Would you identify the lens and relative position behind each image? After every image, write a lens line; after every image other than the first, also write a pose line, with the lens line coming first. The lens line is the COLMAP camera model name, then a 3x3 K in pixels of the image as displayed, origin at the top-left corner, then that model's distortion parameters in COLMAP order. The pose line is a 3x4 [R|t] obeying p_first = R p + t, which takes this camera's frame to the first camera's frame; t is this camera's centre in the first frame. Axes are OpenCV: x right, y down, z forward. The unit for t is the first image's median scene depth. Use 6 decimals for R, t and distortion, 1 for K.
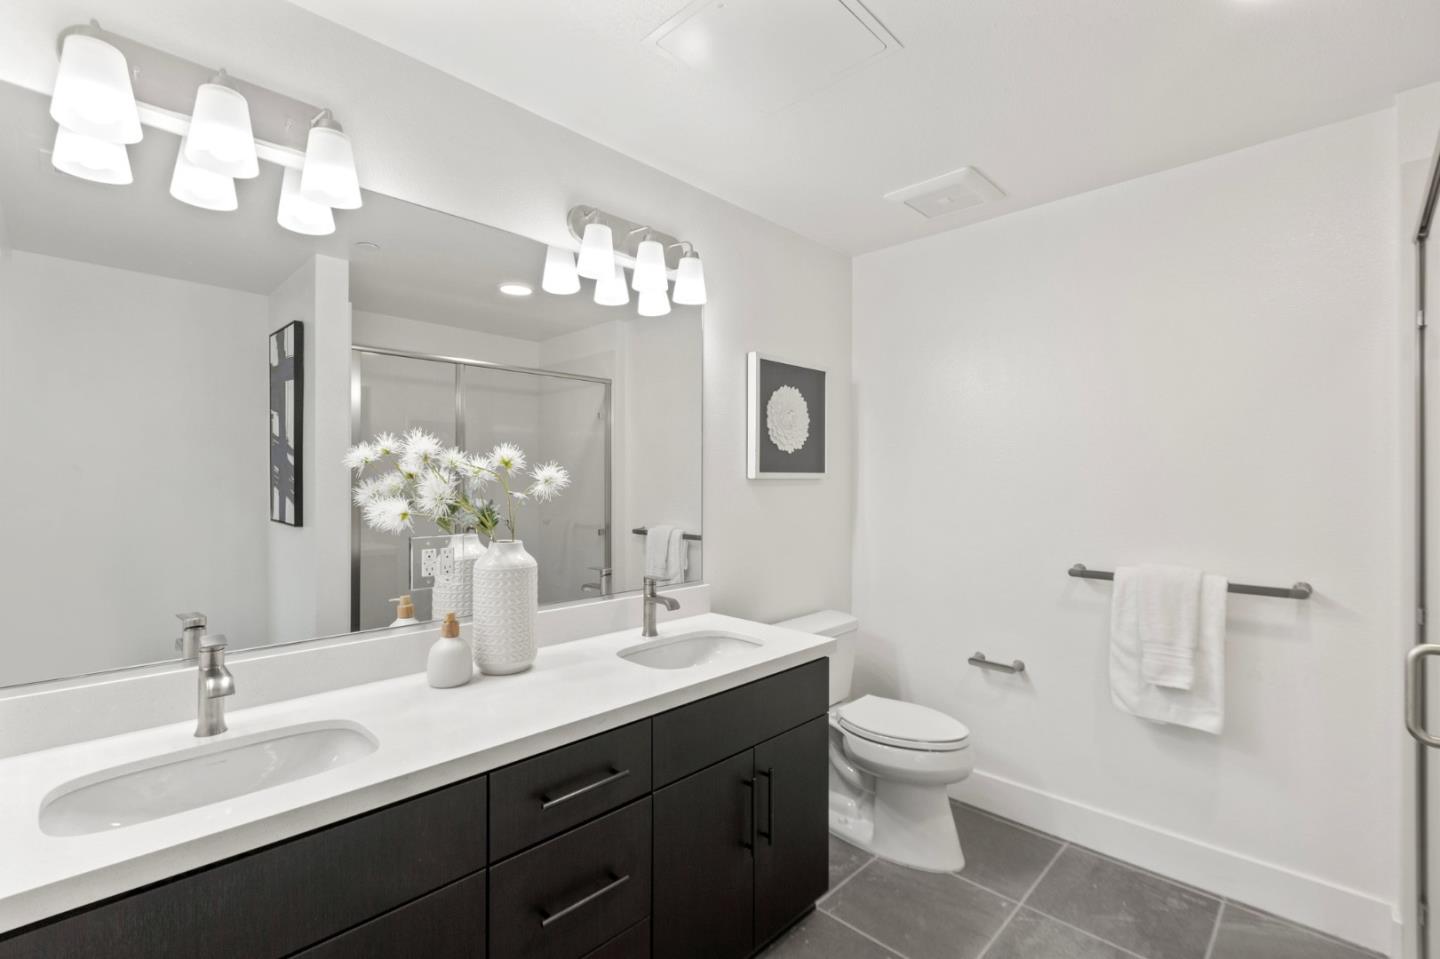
lens RADIAL K [[645.7, 0, 716.6], [0, 645.7, 477.4], [0, 0, 1]] dist [0.000147, -0.000099]
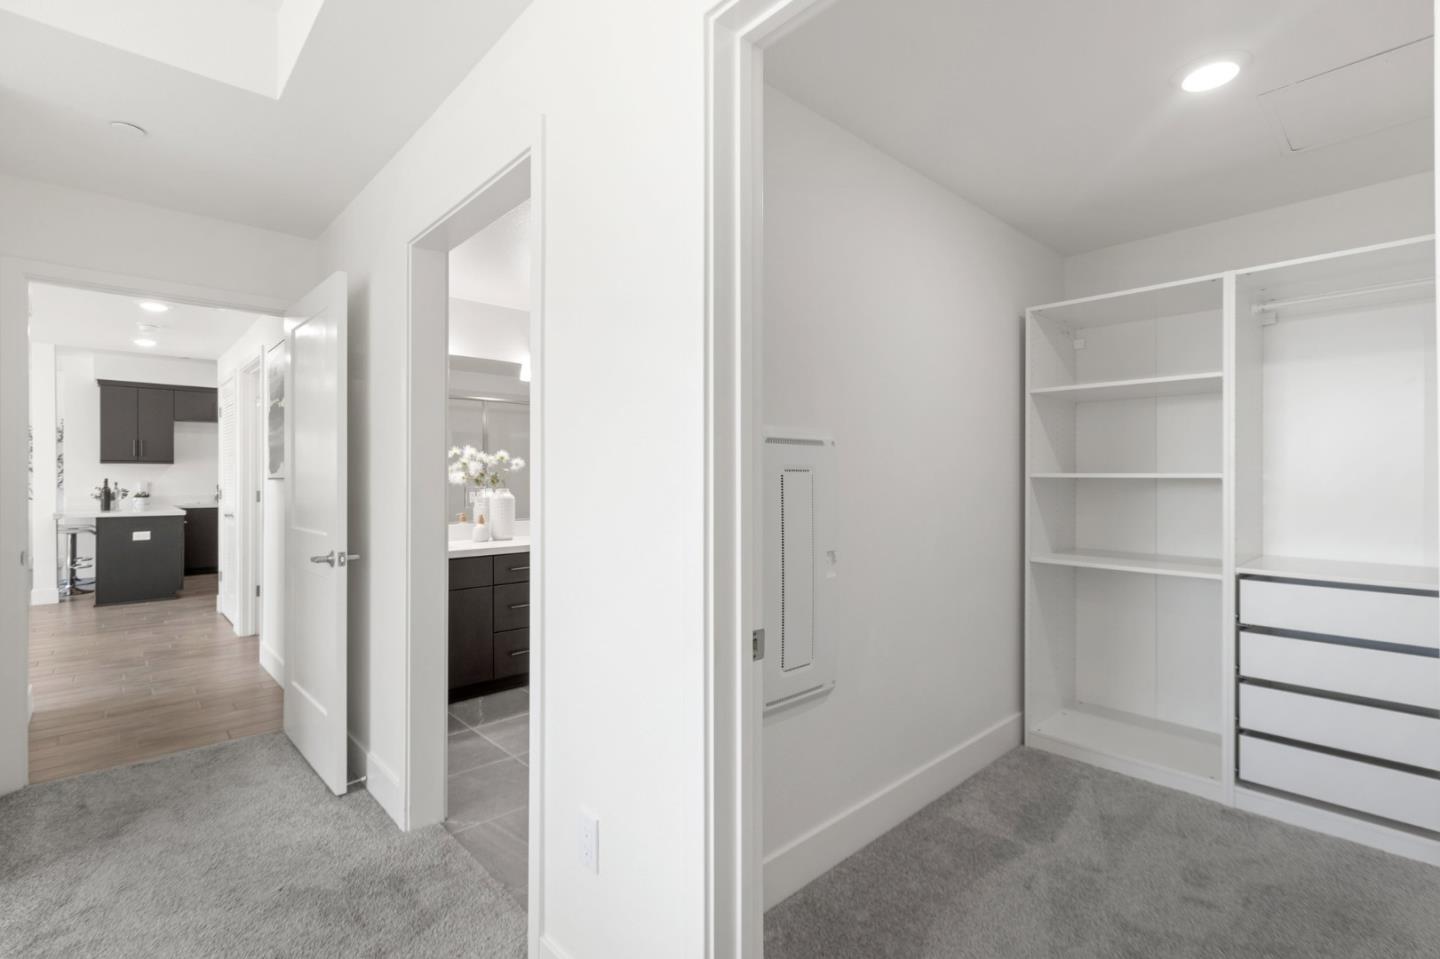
lens RADIAL K [[645.7, 0, 722.1], [0, 645.7, 479.8], [0, 0, 1]] dist [0.000147, -0.000099]
pose [[0.999576, -0.003626, -0.028907, 0.622912], [0.003643, 0.999993, 0.000524, 0.067250], [0.028905, -0.000629, 0.999582, -1.541716]]
